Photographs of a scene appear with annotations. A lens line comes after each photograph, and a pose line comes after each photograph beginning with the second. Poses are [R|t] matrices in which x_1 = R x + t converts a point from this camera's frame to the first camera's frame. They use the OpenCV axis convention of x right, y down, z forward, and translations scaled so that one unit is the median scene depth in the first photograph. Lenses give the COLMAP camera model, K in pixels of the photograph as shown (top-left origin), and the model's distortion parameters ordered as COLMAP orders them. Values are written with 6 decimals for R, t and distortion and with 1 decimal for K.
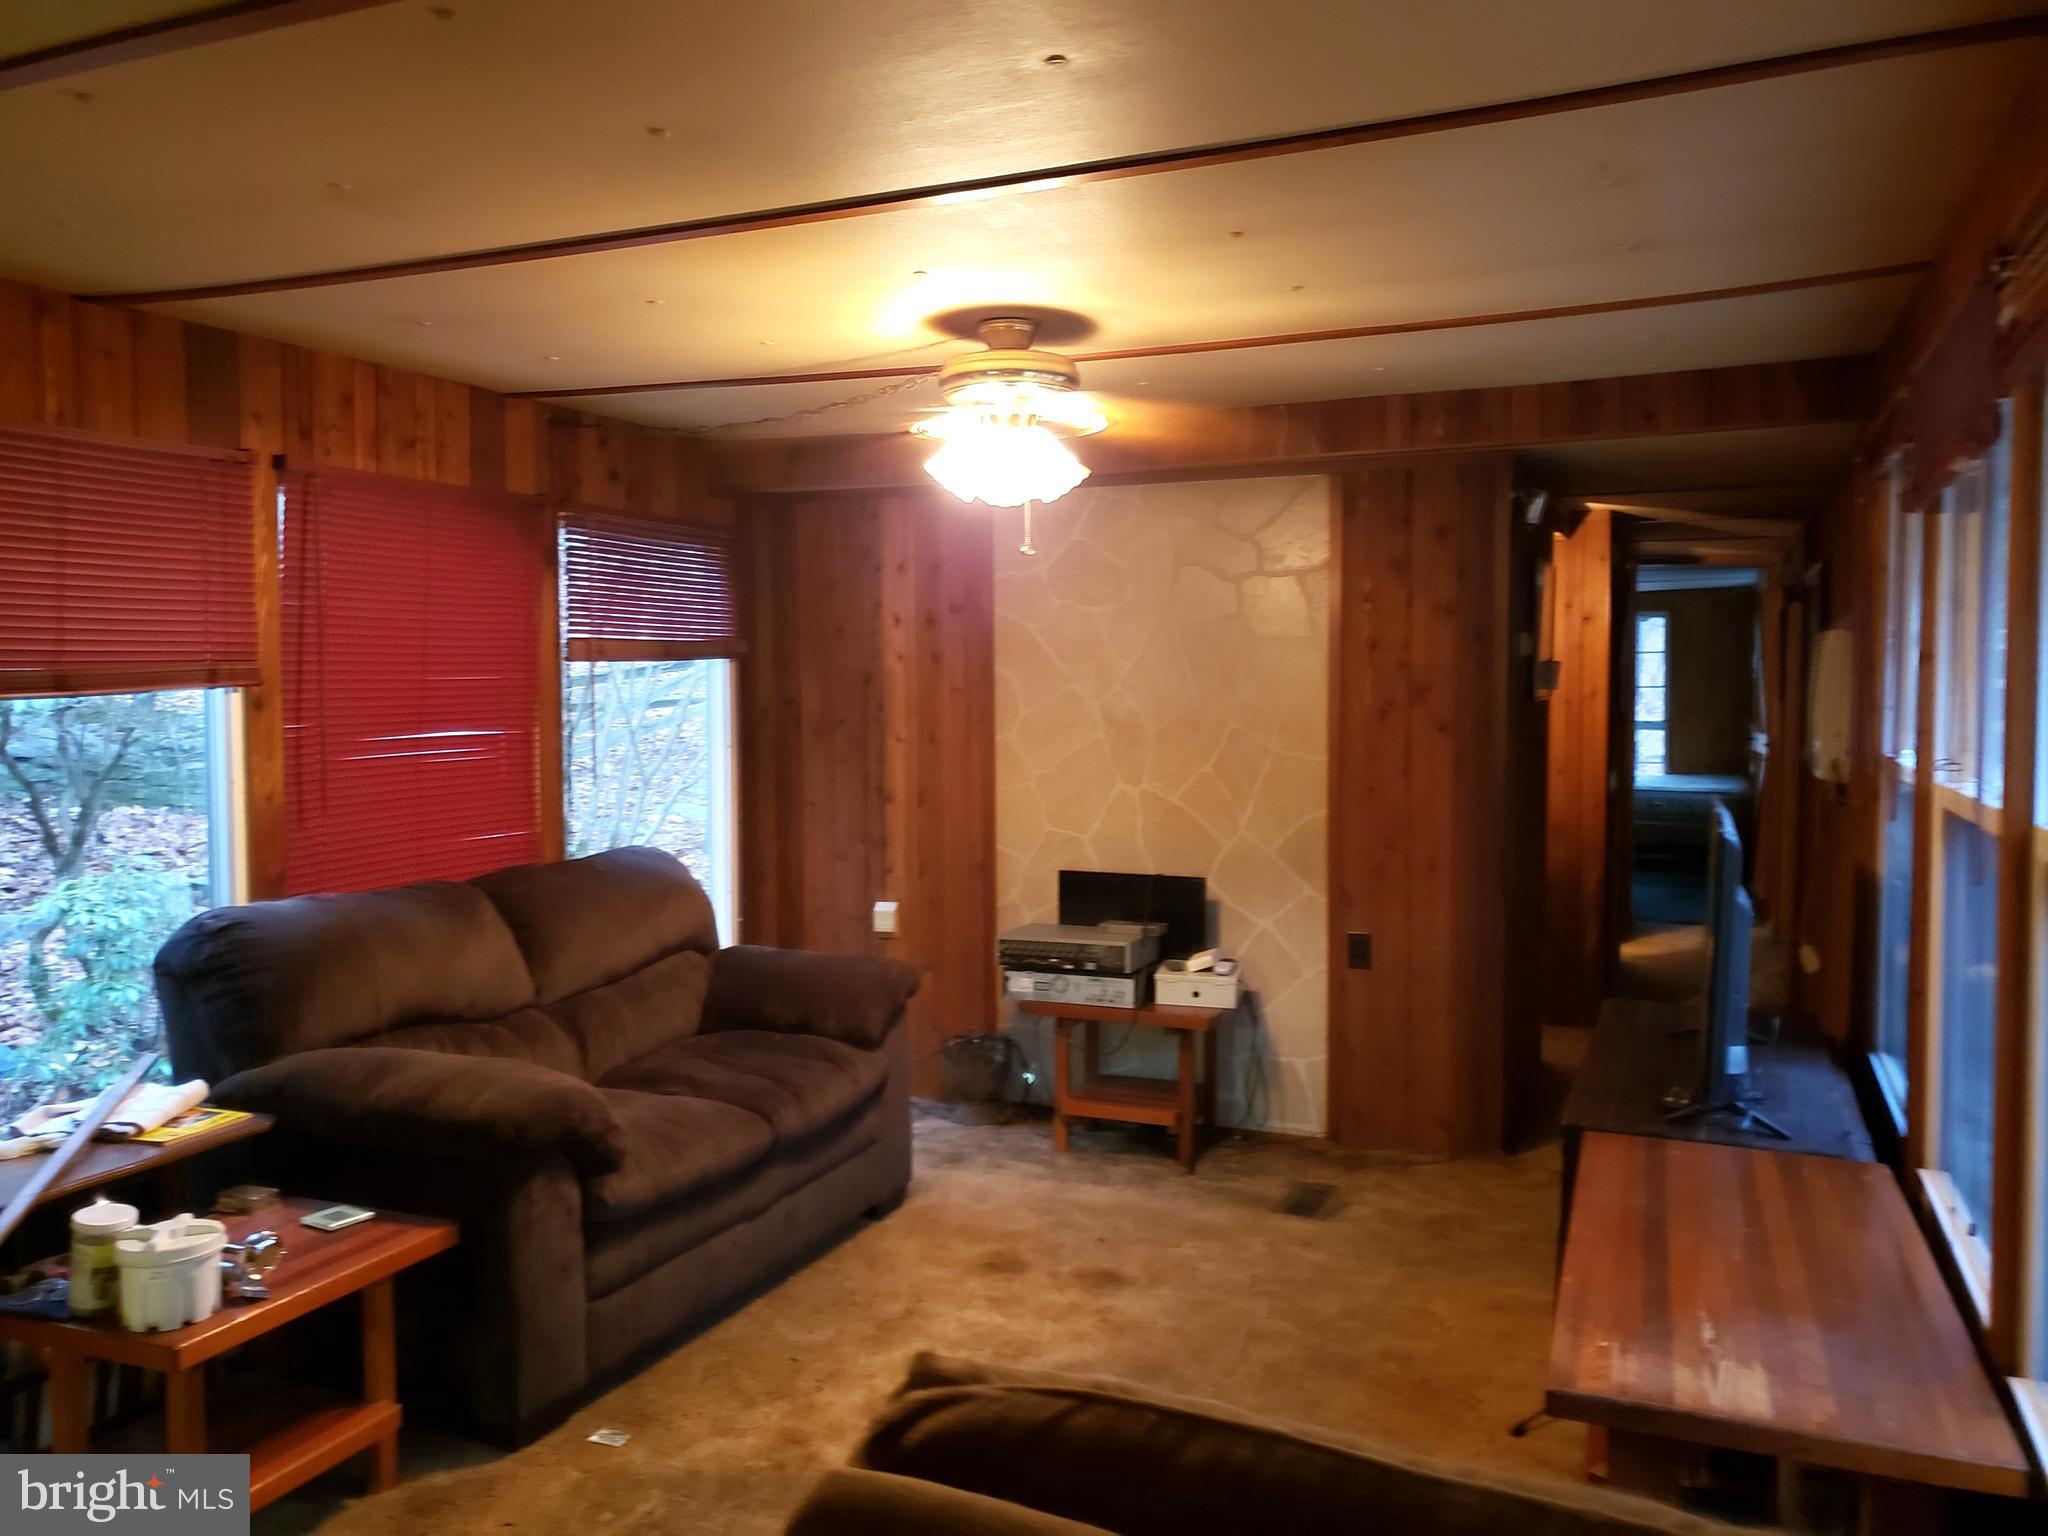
lens RADIAL K [[1592.7, 0, 1009.9], [0, 1592.7, 755.1], [0, 0, 1]] dist [0.024425, -0.016653]
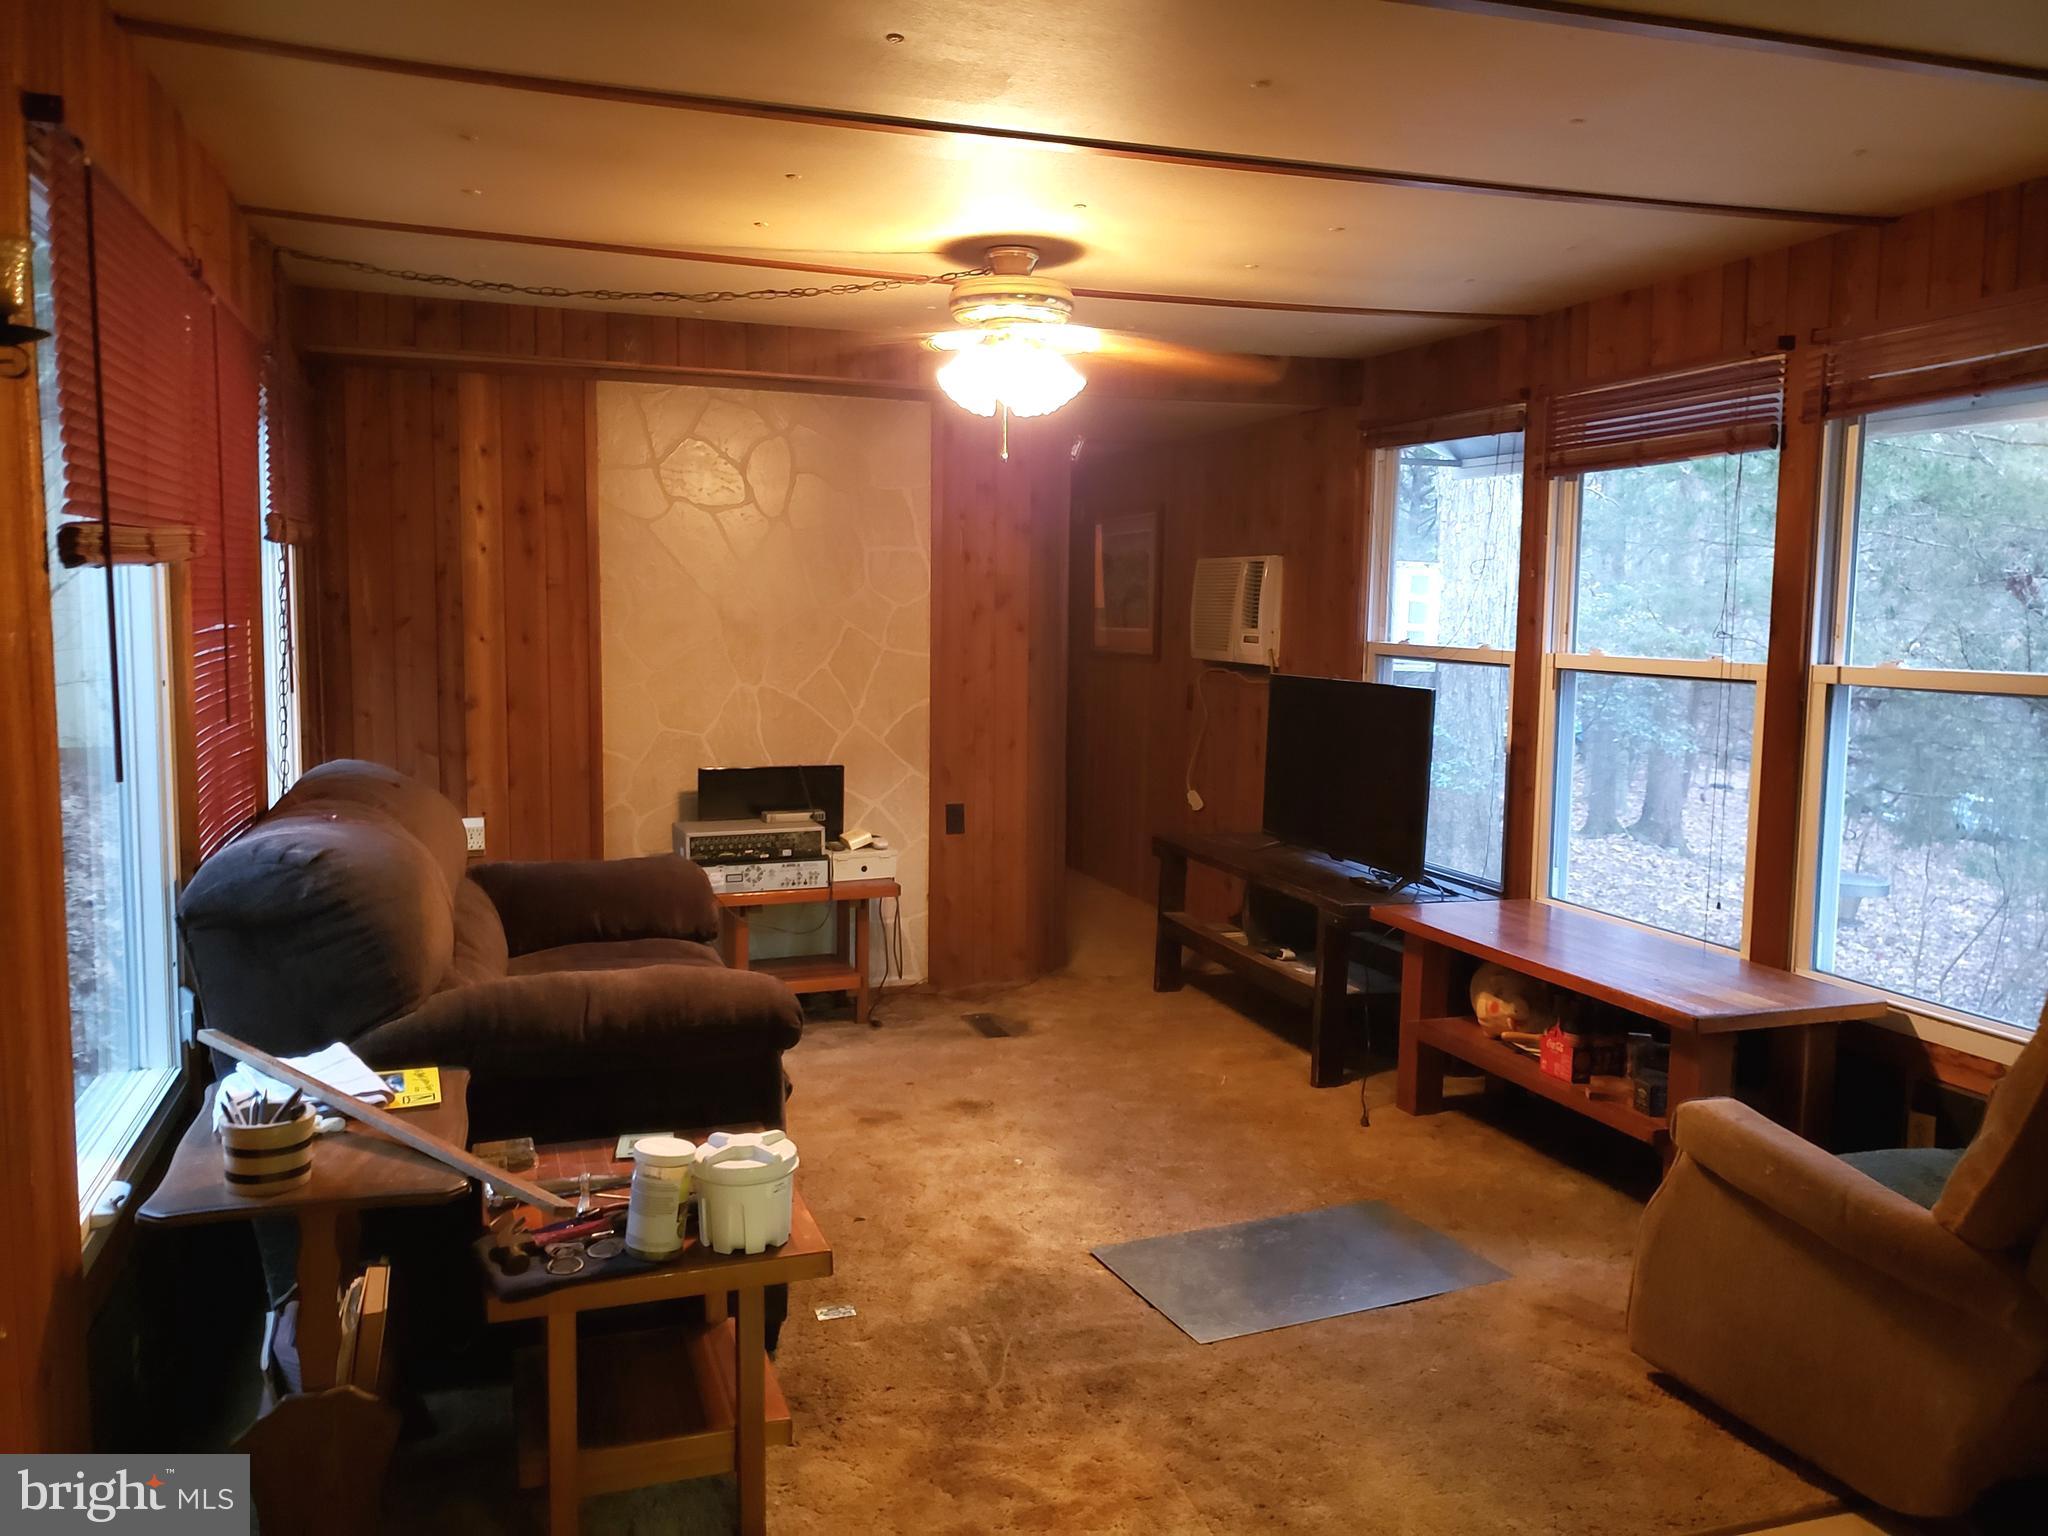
lens RADIAL K [[1592.7, 0, 1001.5], [0, 1592.7, 767.1], [0, 0, 1]] dist [0.024425, -0.016653]
pose [[0.720644, -0.053358, 0.691249, -0.571450], [0.016862, 0.998088, 0.059464, 0.015618], [-0.693100, -0.031196, 0.720166, 0.140887]]
